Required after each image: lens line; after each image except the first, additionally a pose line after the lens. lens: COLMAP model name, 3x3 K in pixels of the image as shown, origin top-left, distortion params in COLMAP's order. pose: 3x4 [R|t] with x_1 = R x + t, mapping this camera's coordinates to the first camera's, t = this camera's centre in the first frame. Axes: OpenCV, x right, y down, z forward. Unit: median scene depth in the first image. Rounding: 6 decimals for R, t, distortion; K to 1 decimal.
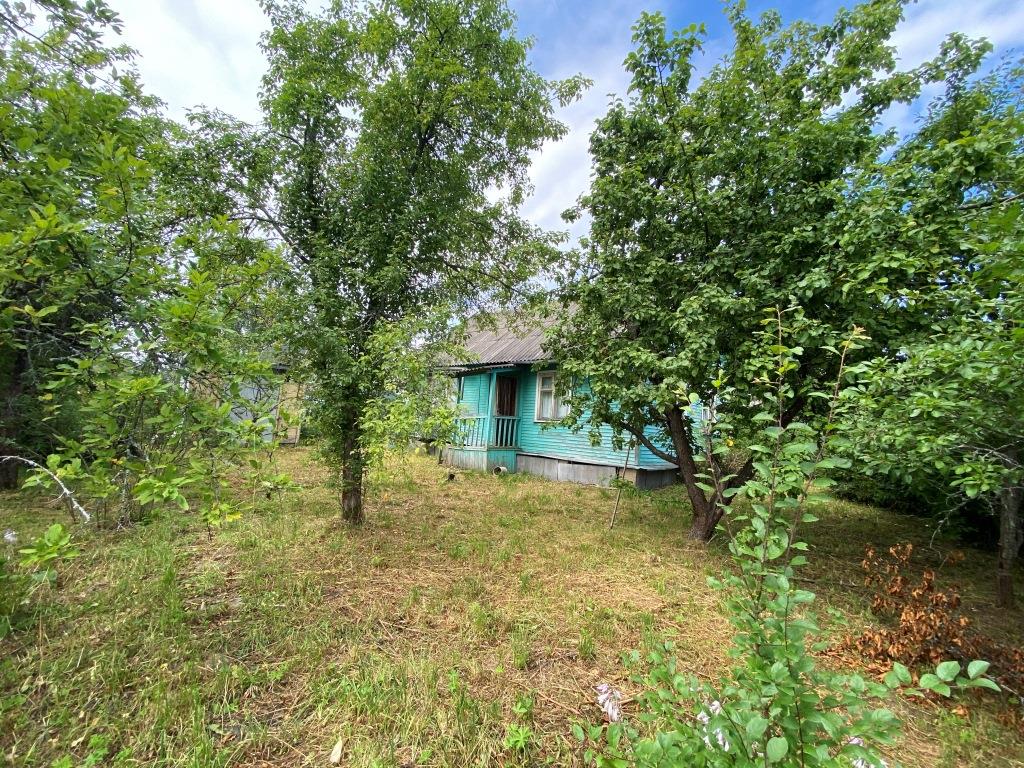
lens RADIAL K [[414.0, 0, 509.8], [0, 414.0, 381.7], [0, 0, 1]] dist [0.019469, -0.019785]
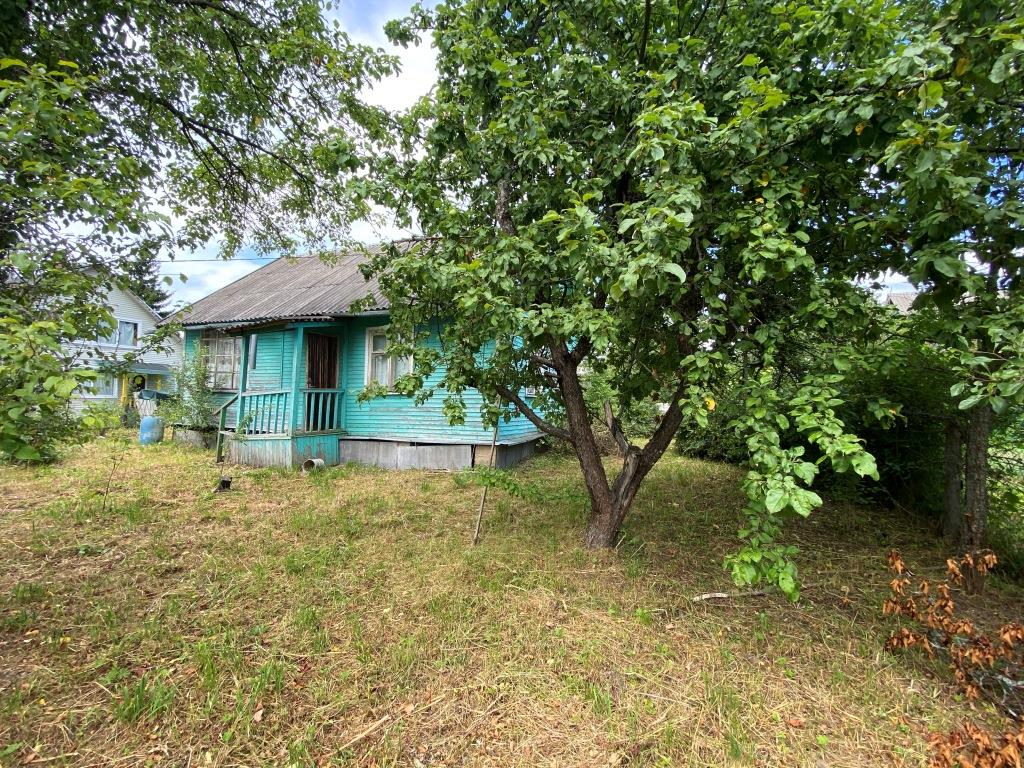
lens RADIAL K [[410.8, 0, 512.0], [0, 410.8, 384.0], [0, 0, 1]] dist [0.029858, -0.019321]
pose [[0.927995, -0.031440, 0.371263, 0.066569], [0.006463, 0.997642, 0.068330, 0.058423], [-0.372536, -0.061010, 0.926010, 0.433022]]
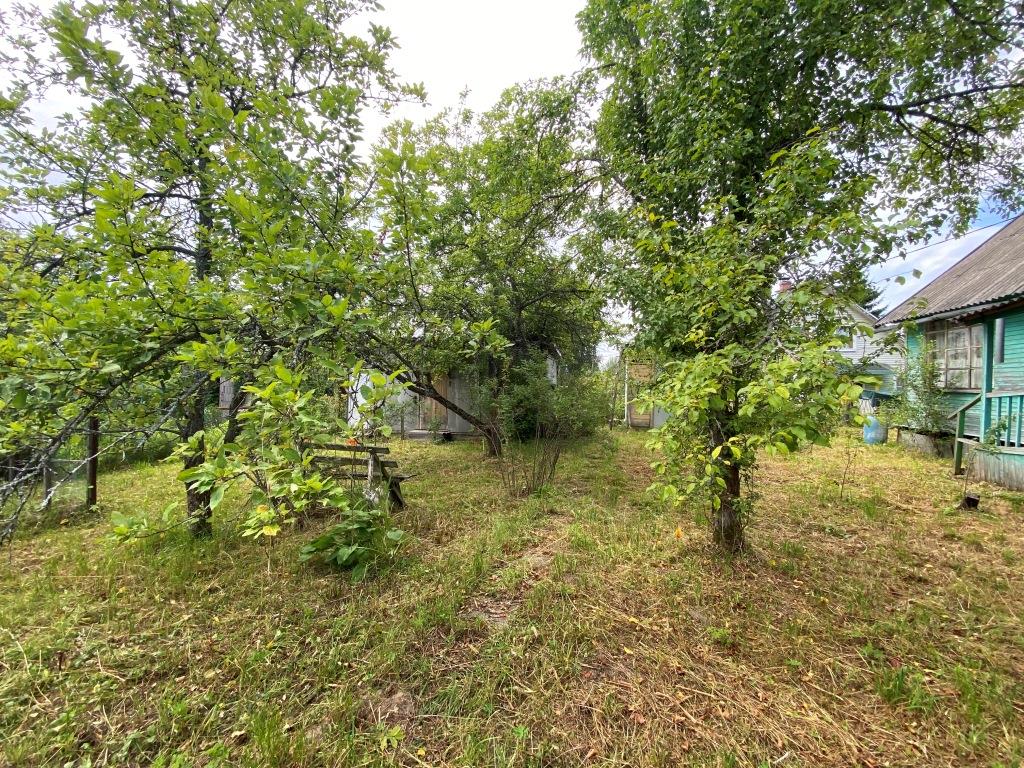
lens RADIAL K [[414.0, 0, 509.8], [0, 414.0, 381.7], [0, 0, 1]] dist [0.019469, -0.019785]
pose [[0.501156, -0.066966, -0.862762, 0.052147], [0.092915, 0.995402, -0.023289, 0.052323], [0.860355, -0.068492, 0.505073, 0.392921]]
